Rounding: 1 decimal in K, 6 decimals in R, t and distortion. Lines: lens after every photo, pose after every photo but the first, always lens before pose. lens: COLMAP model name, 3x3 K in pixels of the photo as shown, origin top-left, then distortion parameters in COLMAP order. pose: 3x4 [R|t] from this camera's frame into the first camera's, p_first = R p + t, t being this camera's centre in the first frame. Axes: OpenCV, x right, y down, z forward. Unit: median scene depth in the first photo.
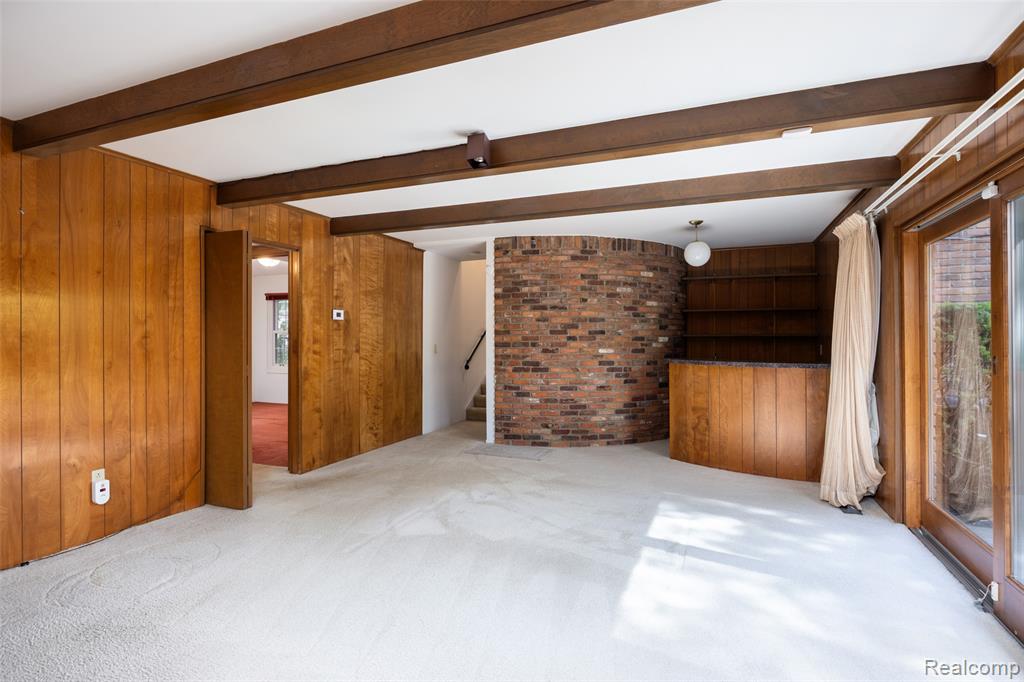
lens RADIAL K [[511.8, 0, 512.0], [0, 511.8, 341.0], [0, 0, 1]] dist [0.000120, 0.000023]
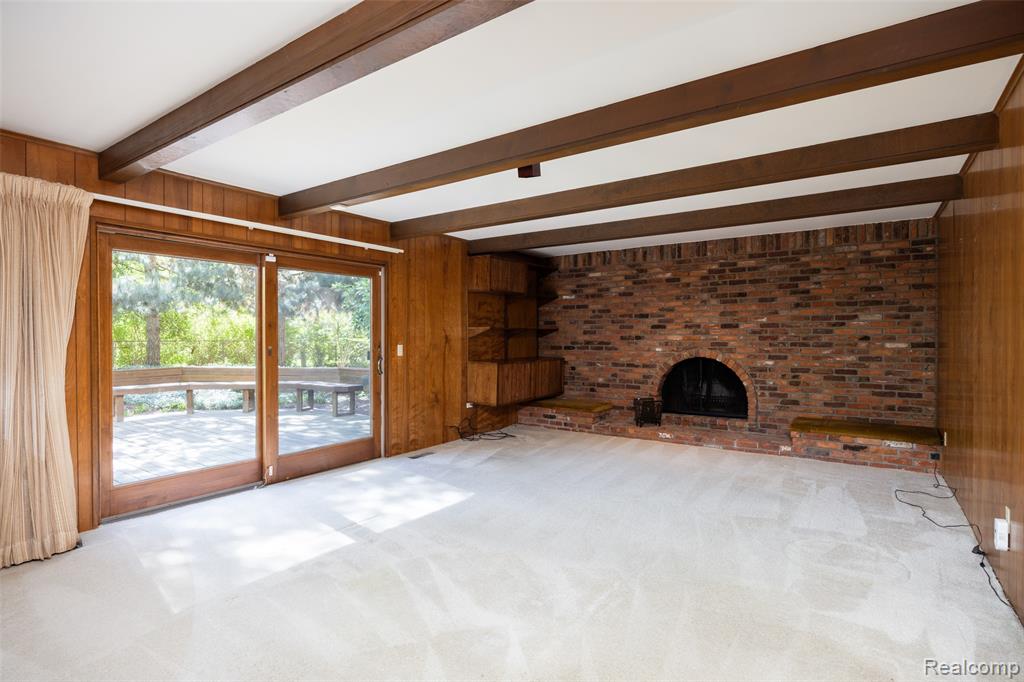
lens RADIAL K [[511.8, 0, 512.0], [0, 511.8, 341.0], [0, 0, 1]] dist [0.000120, 0.000023]
pose [[-0.976830, -0.000629, 0.214017, -0.232183], [0.002333, 0.999905, 0.013584, -0.021295], [-0.214005, 0.013768, -0.976735, 1.894761]]
